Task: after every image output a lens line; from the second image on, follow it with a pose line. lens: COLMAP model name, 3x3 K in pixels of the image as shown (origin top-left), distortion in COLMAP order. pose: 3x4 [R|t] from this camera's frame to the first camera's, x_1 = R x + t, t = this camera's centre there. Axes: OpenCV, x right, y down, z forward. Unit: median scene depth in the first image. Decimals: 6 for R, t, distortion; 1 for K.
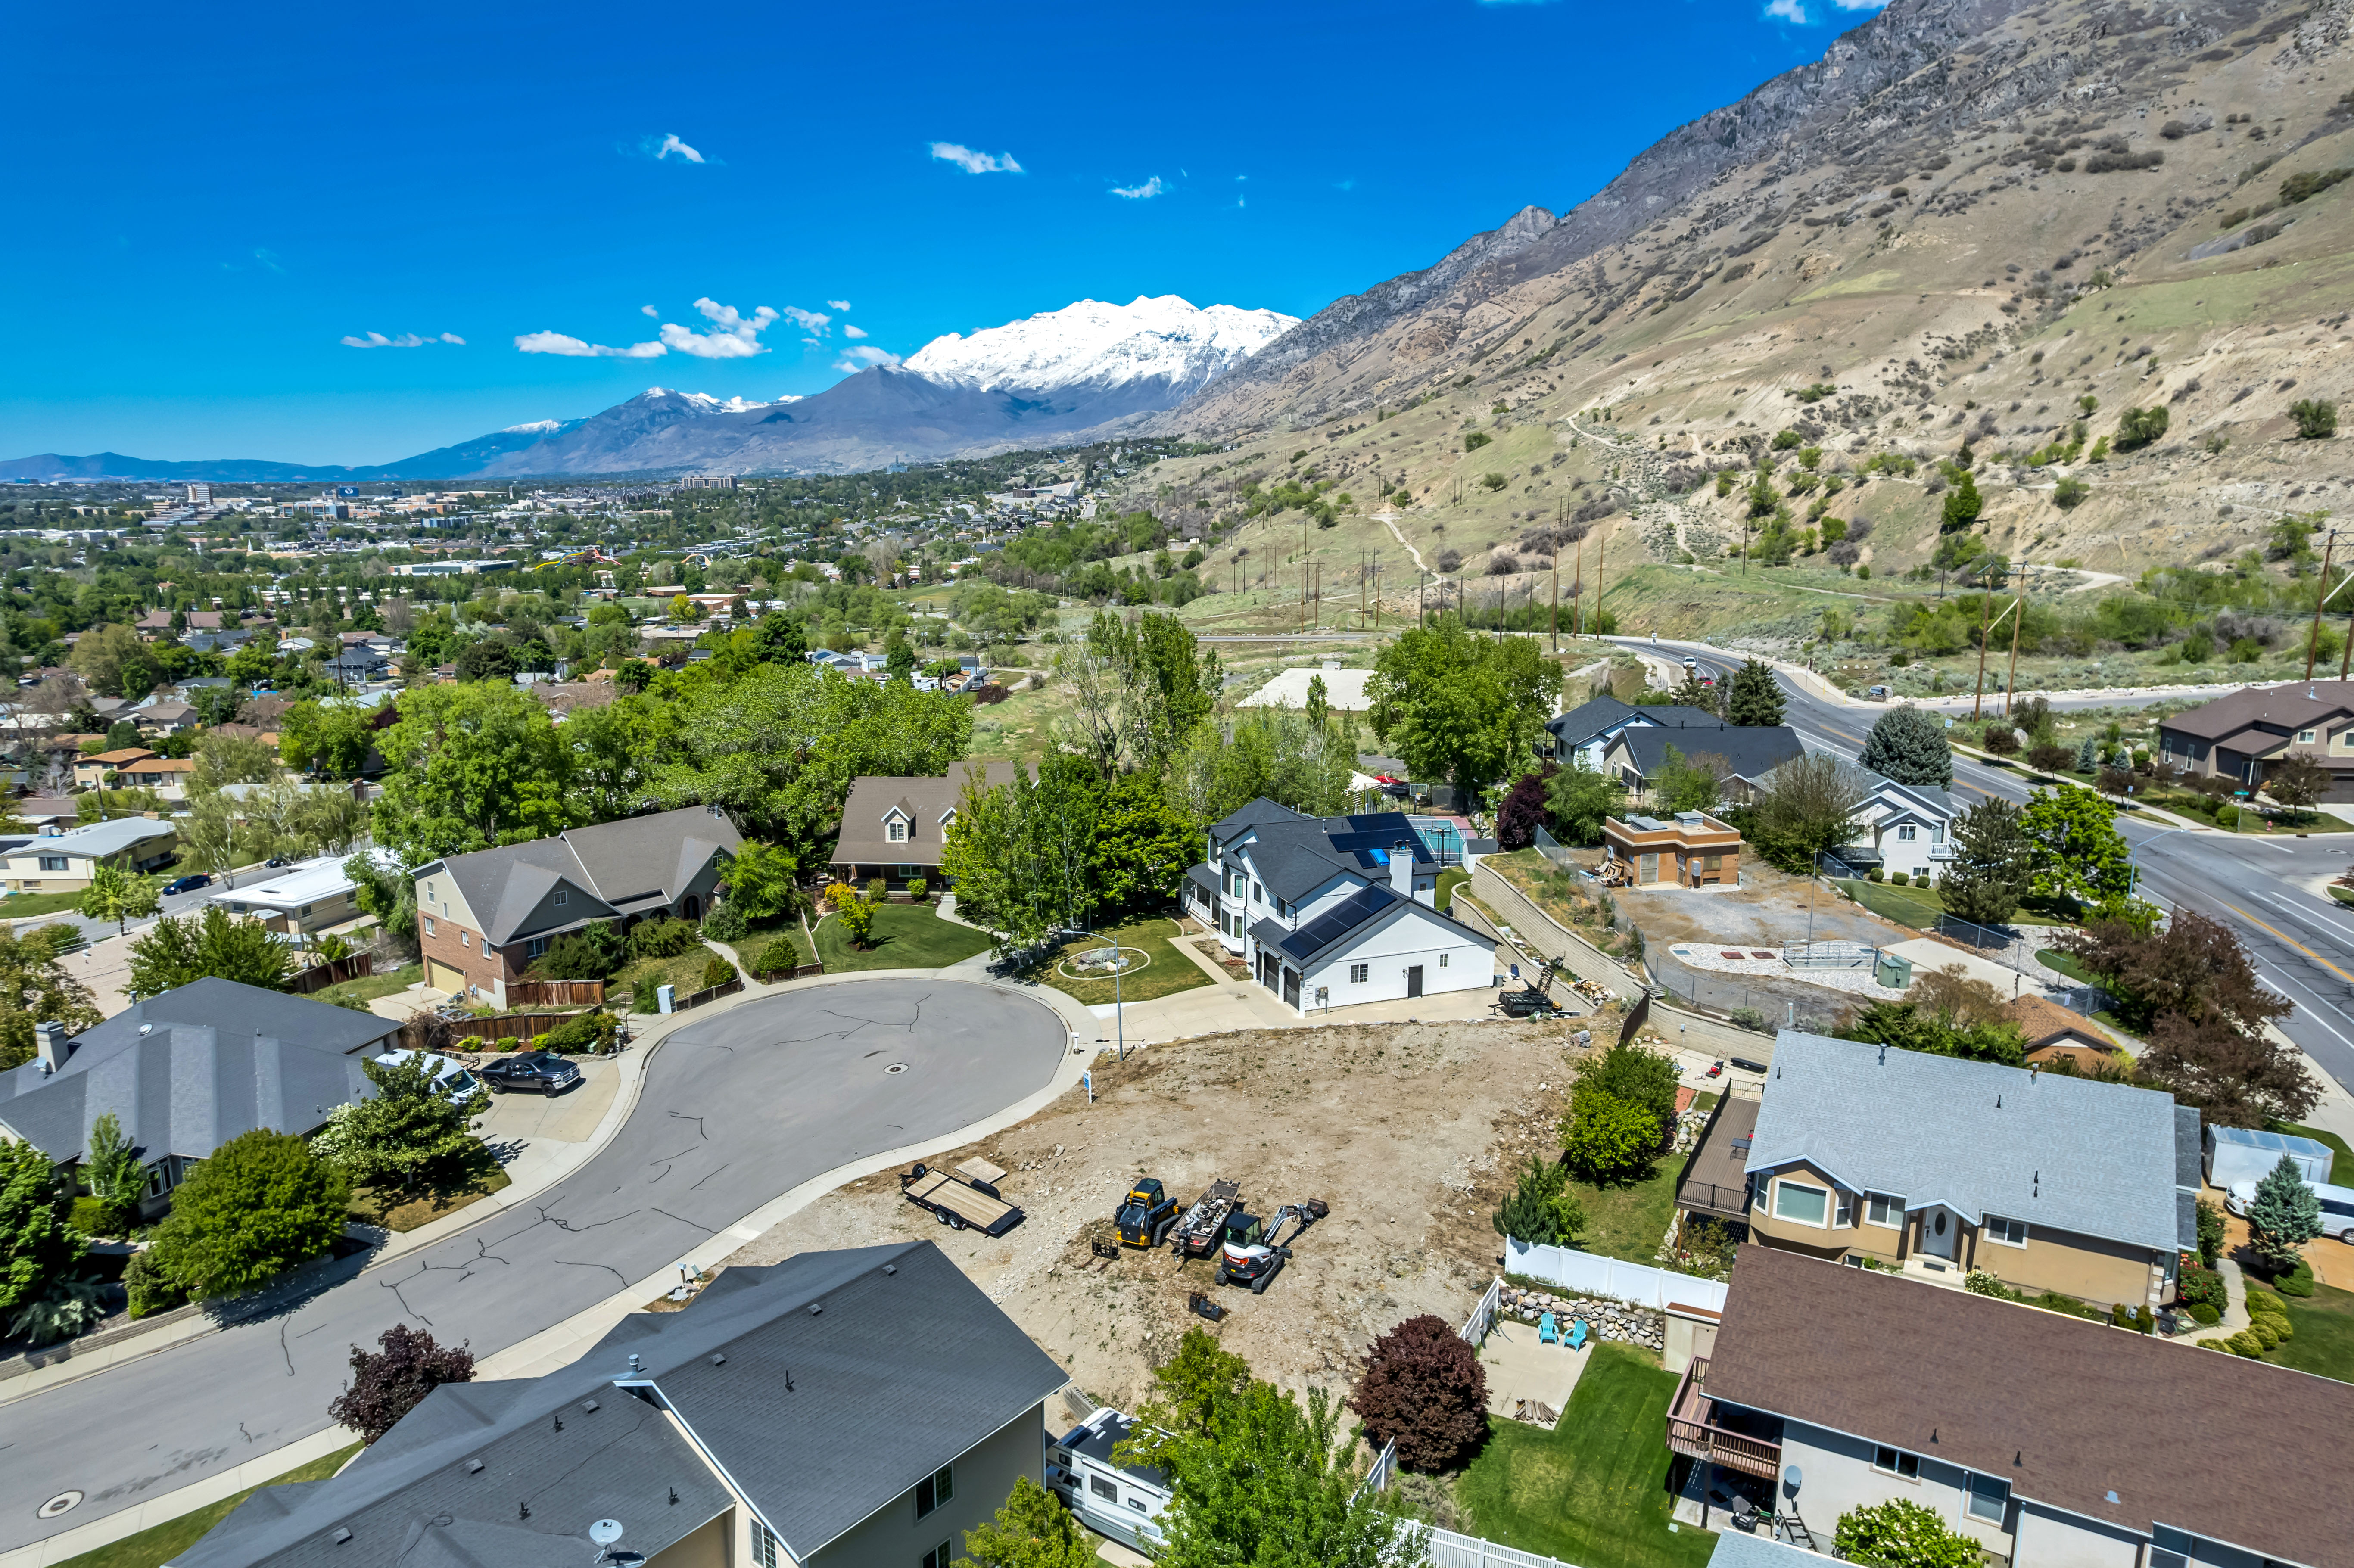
lens RADIAL K [[1516.1, 0, 1182.7], [0, 1516.1, 756.3], [0, 0, 1]] dist [-0.075808, 0.073296]
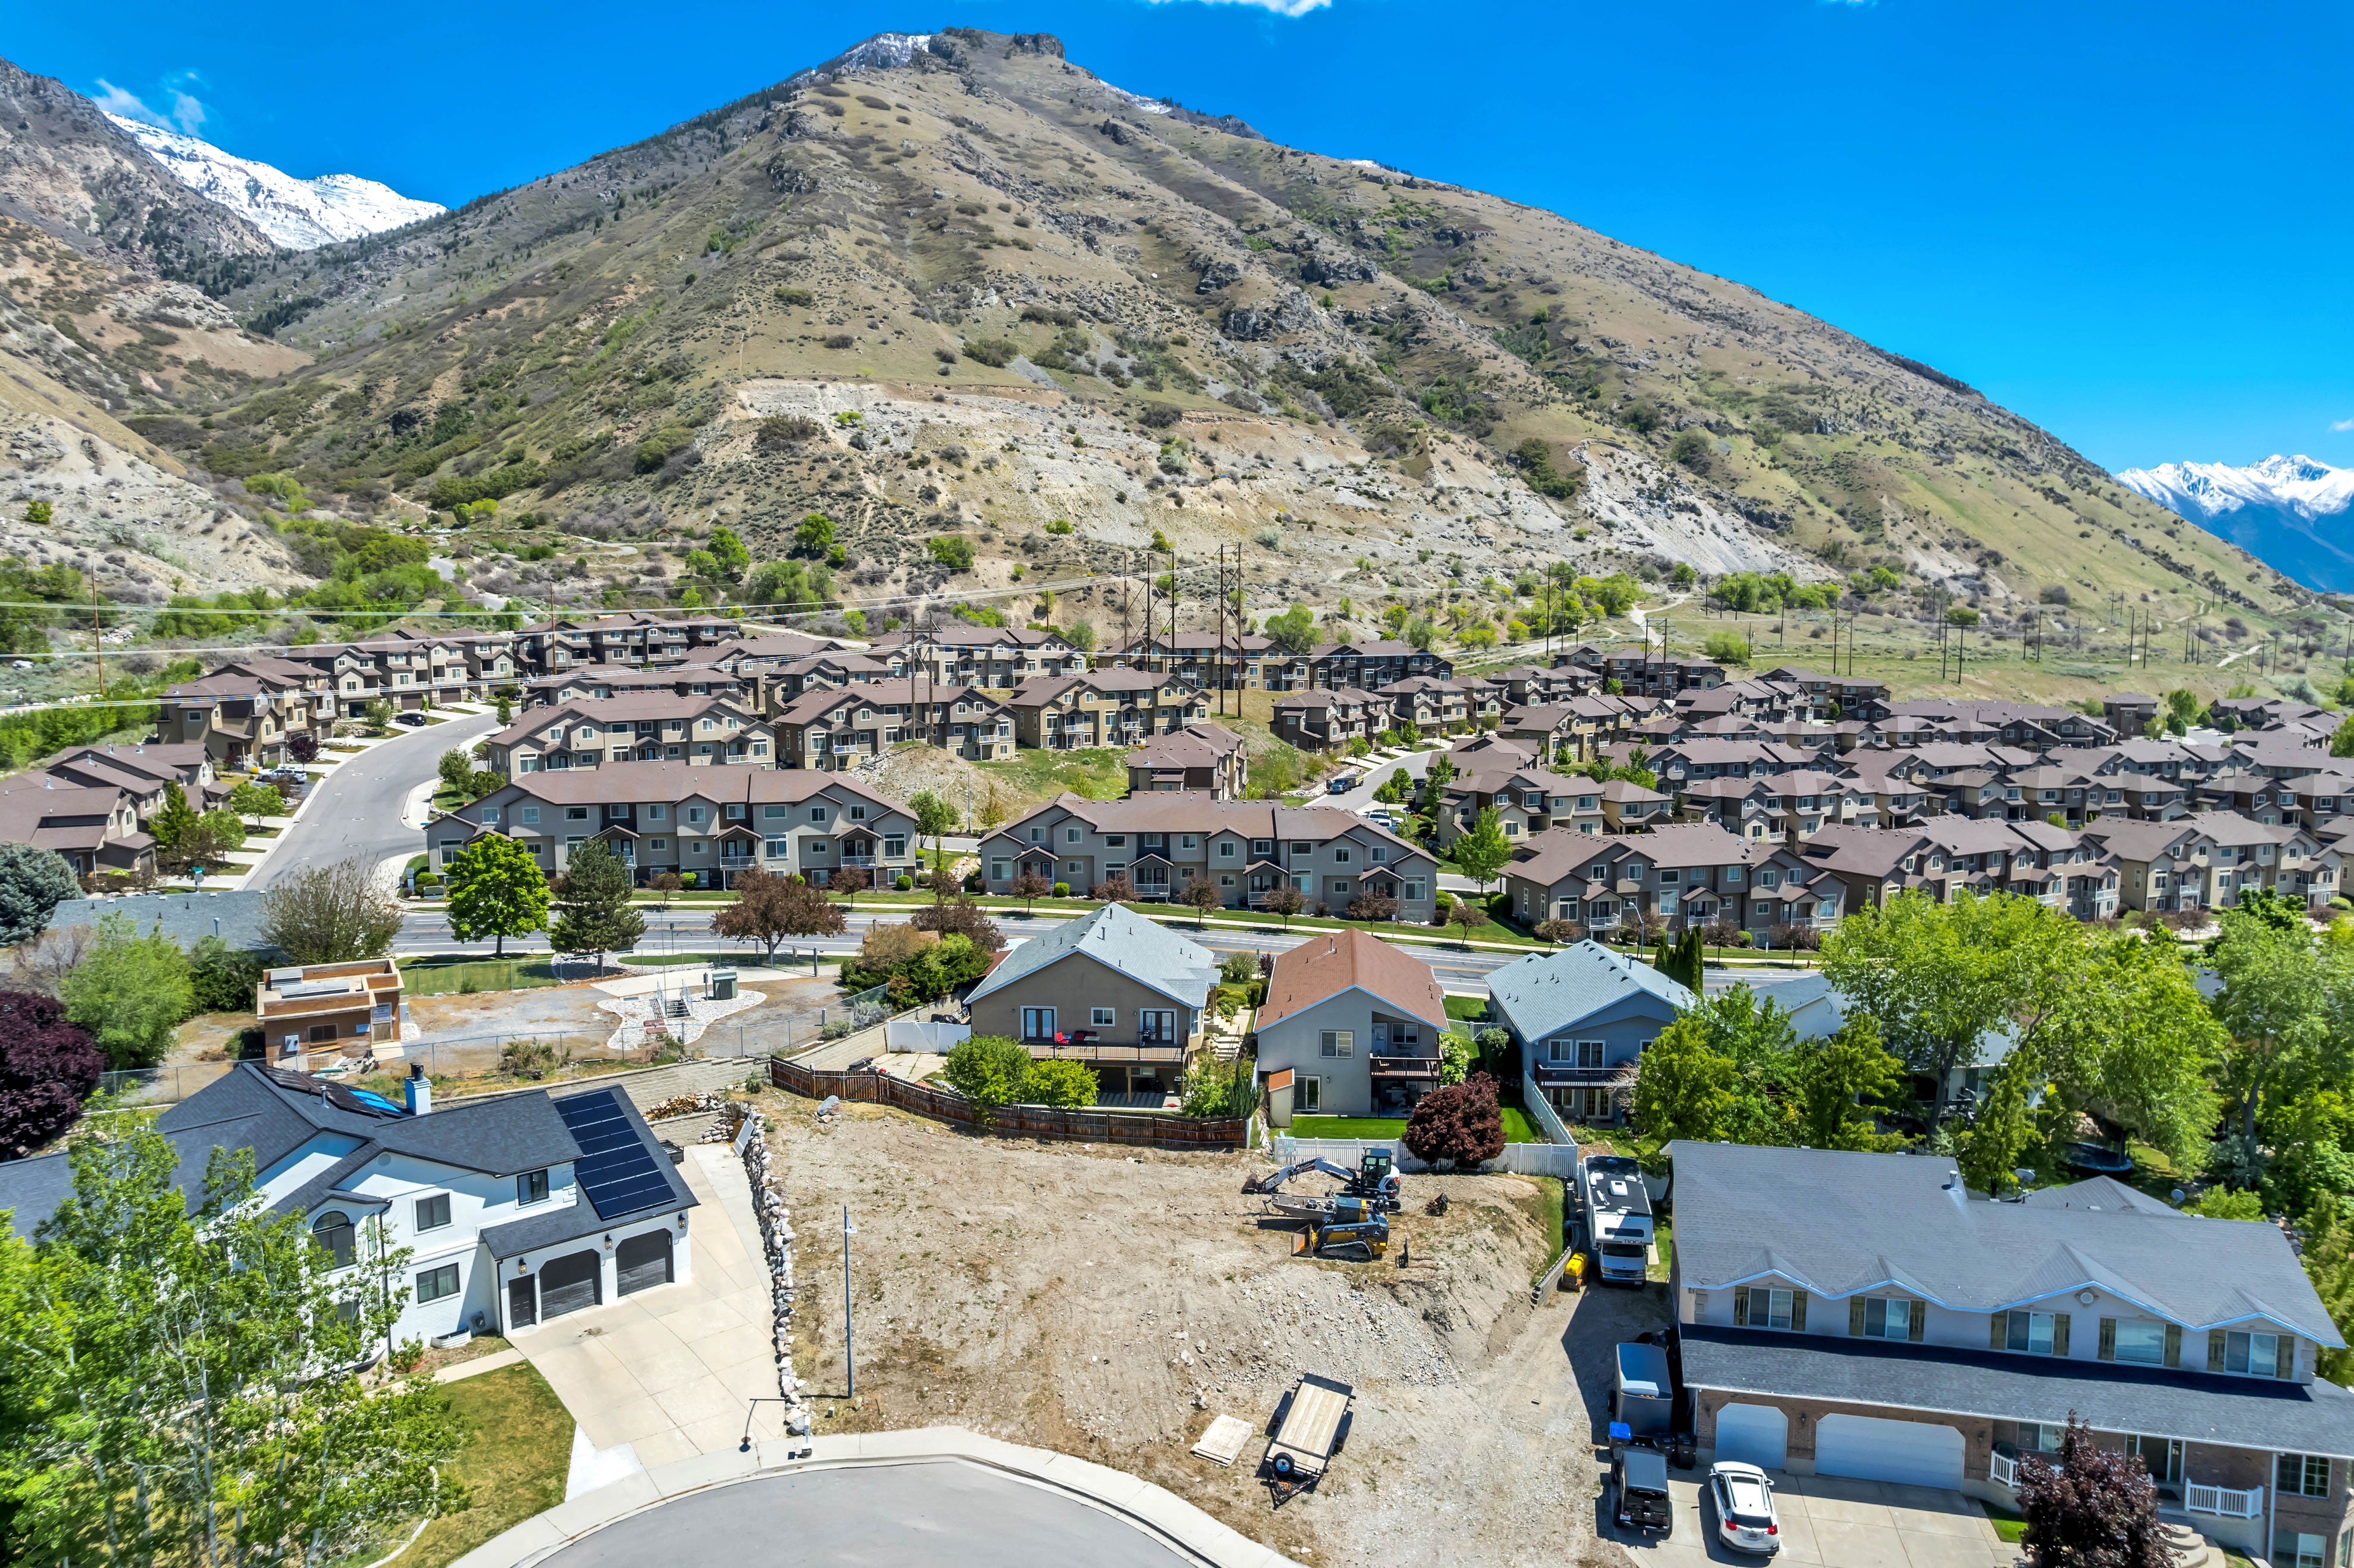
lens RADIAL K [[1518.5, 0, 1188.7], [0, 1518.5, 753.6], [0, 0, 1]] dist [-0.077511, 0.073297]
pose [[-0.406065, -0.079145, 0.910411, -0.071581], [0.166401, 0.973184, 0.158820, -0.015362], [-0.898567, 0.215985, -0.382006, 0.115126]]
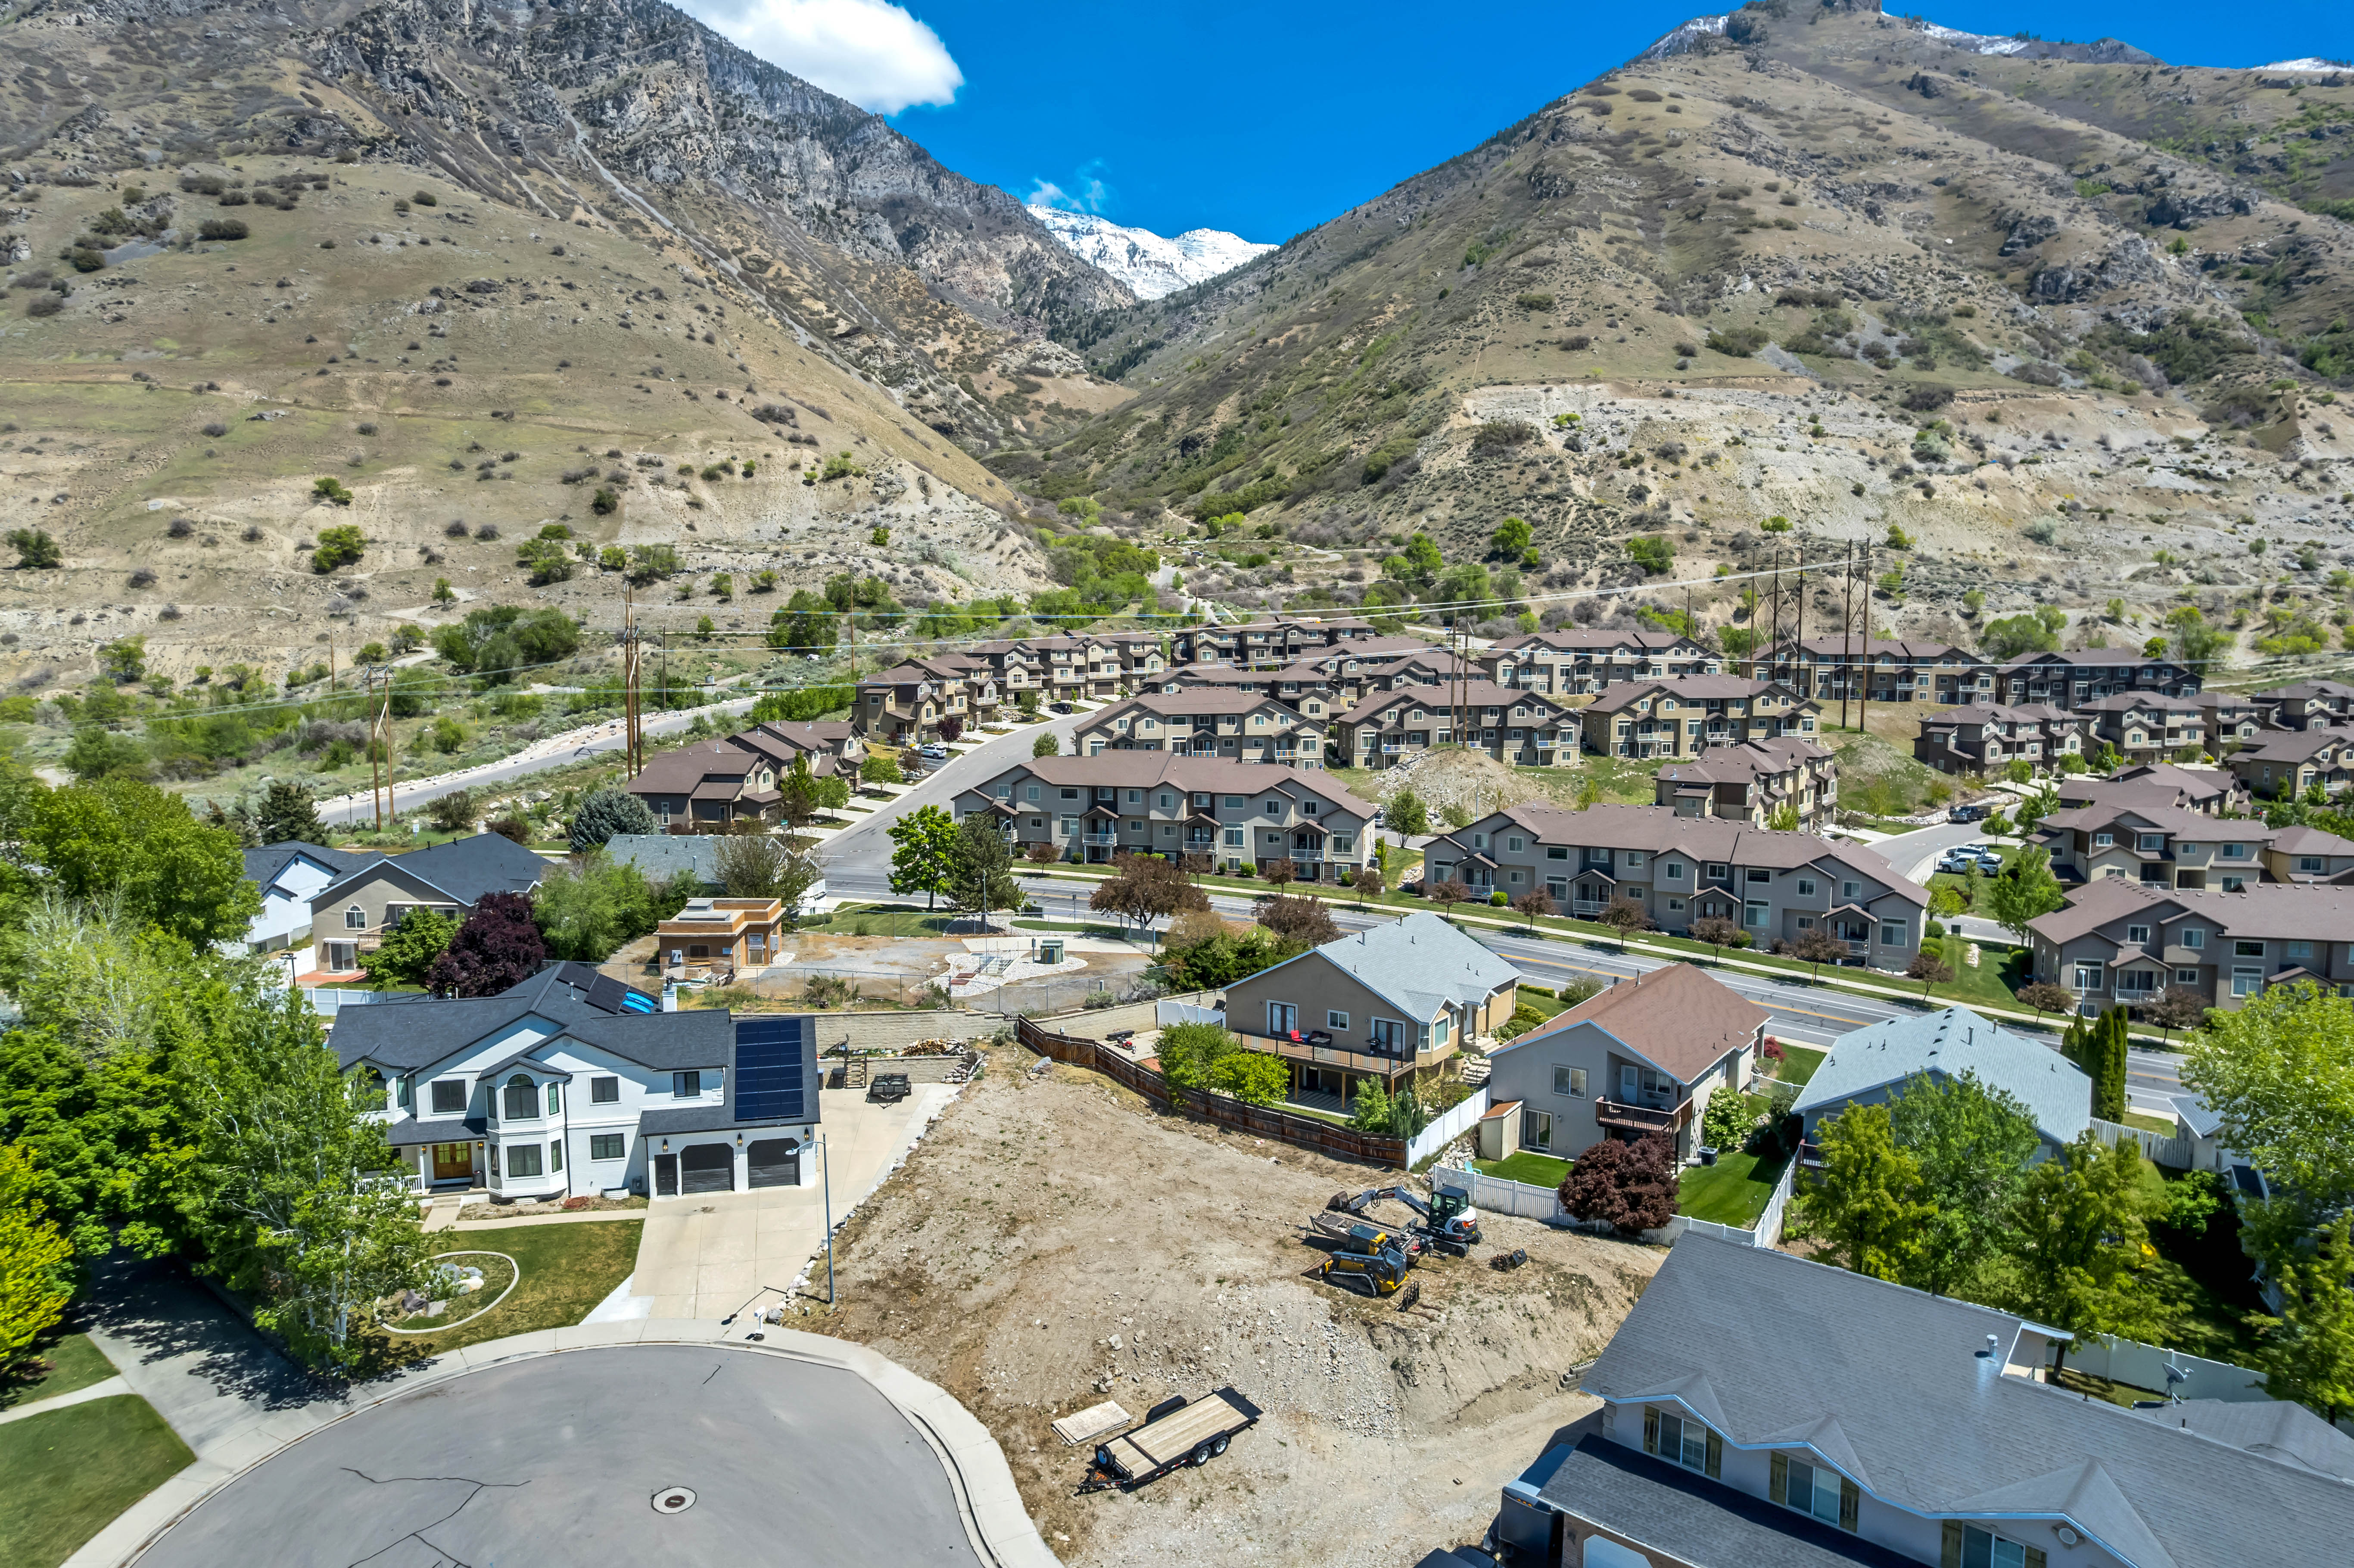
lens RADIAL K [[1518.5, 0, 1188.7], [0, 1518.5, 753.6], [0, 0, 1]] dist [-0.077511, 0.073297]
pose [[0.097559, -0.084001, 0.991678, -0.078667], [0.182136, 0.981110, 0.065187, -0.008172], [-0.978422, 0.174260, 0.111015, 0.076882]]
